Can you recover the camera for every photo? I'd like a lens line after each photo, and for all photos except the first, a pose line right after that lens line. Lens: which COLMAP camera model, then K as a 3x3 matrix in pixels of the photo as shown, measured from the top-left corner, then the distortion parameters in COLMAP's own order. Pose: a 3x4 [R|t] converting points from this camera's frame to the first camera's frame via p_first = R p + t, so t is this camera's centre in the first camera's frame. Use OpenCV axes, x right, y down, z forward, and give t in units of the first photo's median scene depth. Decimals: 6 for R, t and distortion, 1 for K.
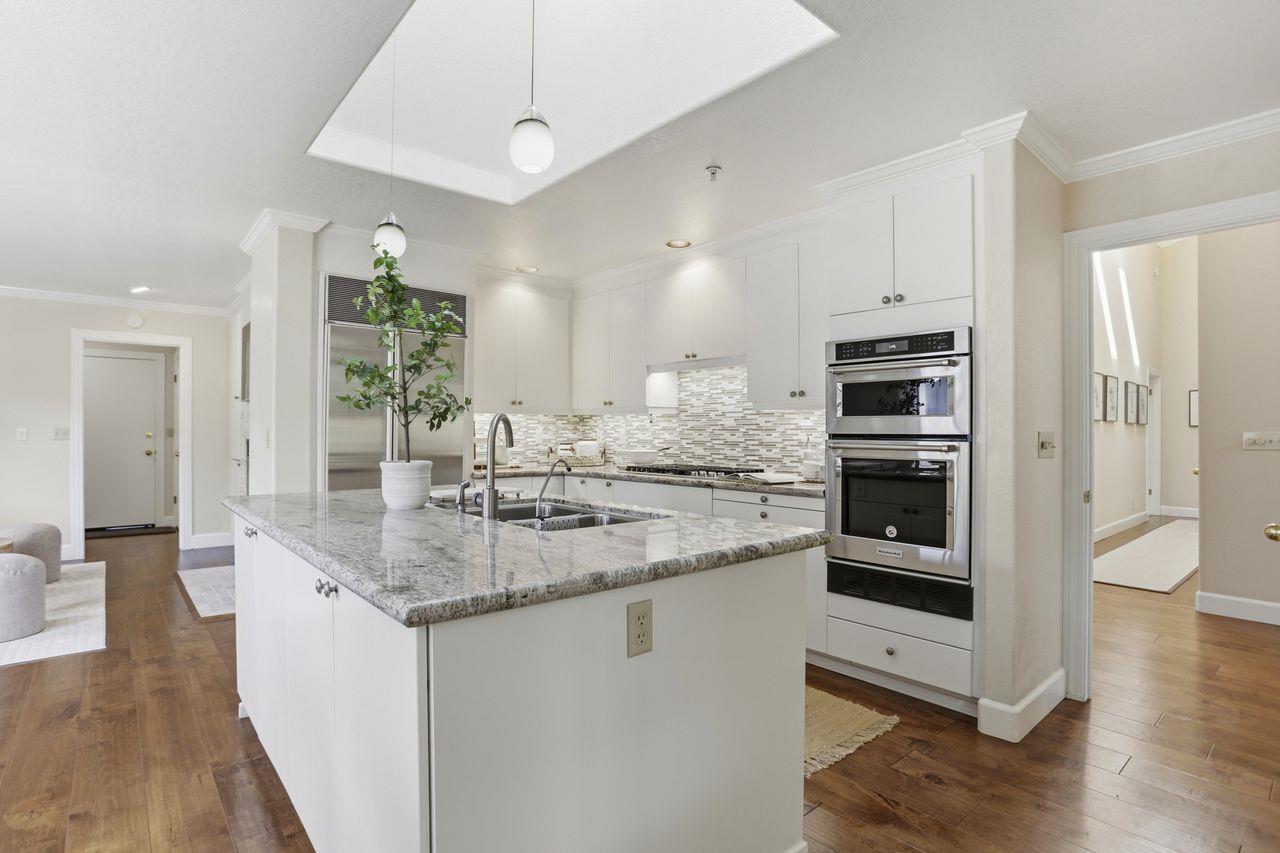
lens RADIAL K [[629.9, 0, 642.1], [0, 629.9, 427.9], [0, 0, 1]] dist [-0.026465, 0.006143]
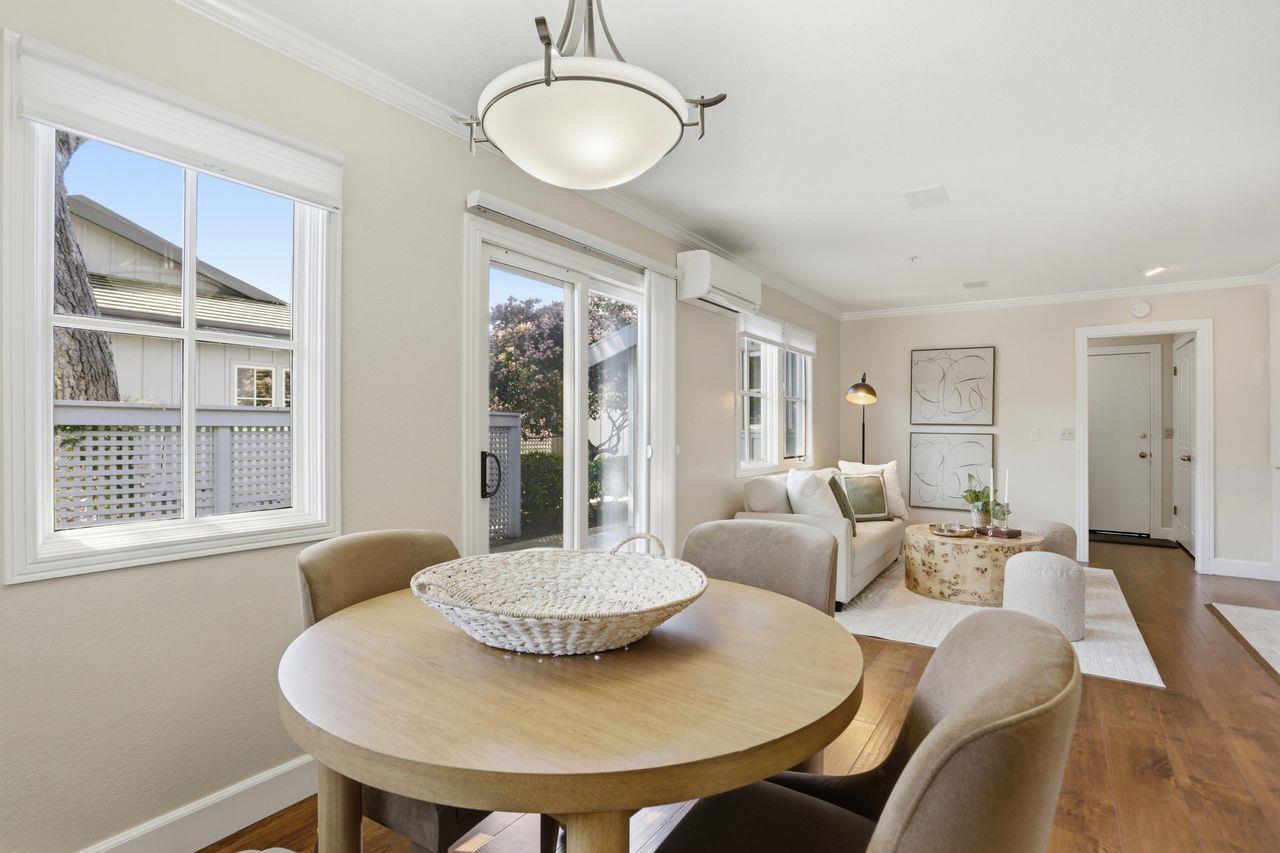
lens RADIAL K [[629.9, 0, 629.7], [0, 629.9, 424.3], [0, 0, 1]] dist [-0.026465, 0.006143]
pose [[0.268177, -0.008639, -0.963331, -0.151439], [0.004055, 0.999961, -0.007839, -0.001343], [0.963361, -0.001804, 0.268202, 0.038497]]
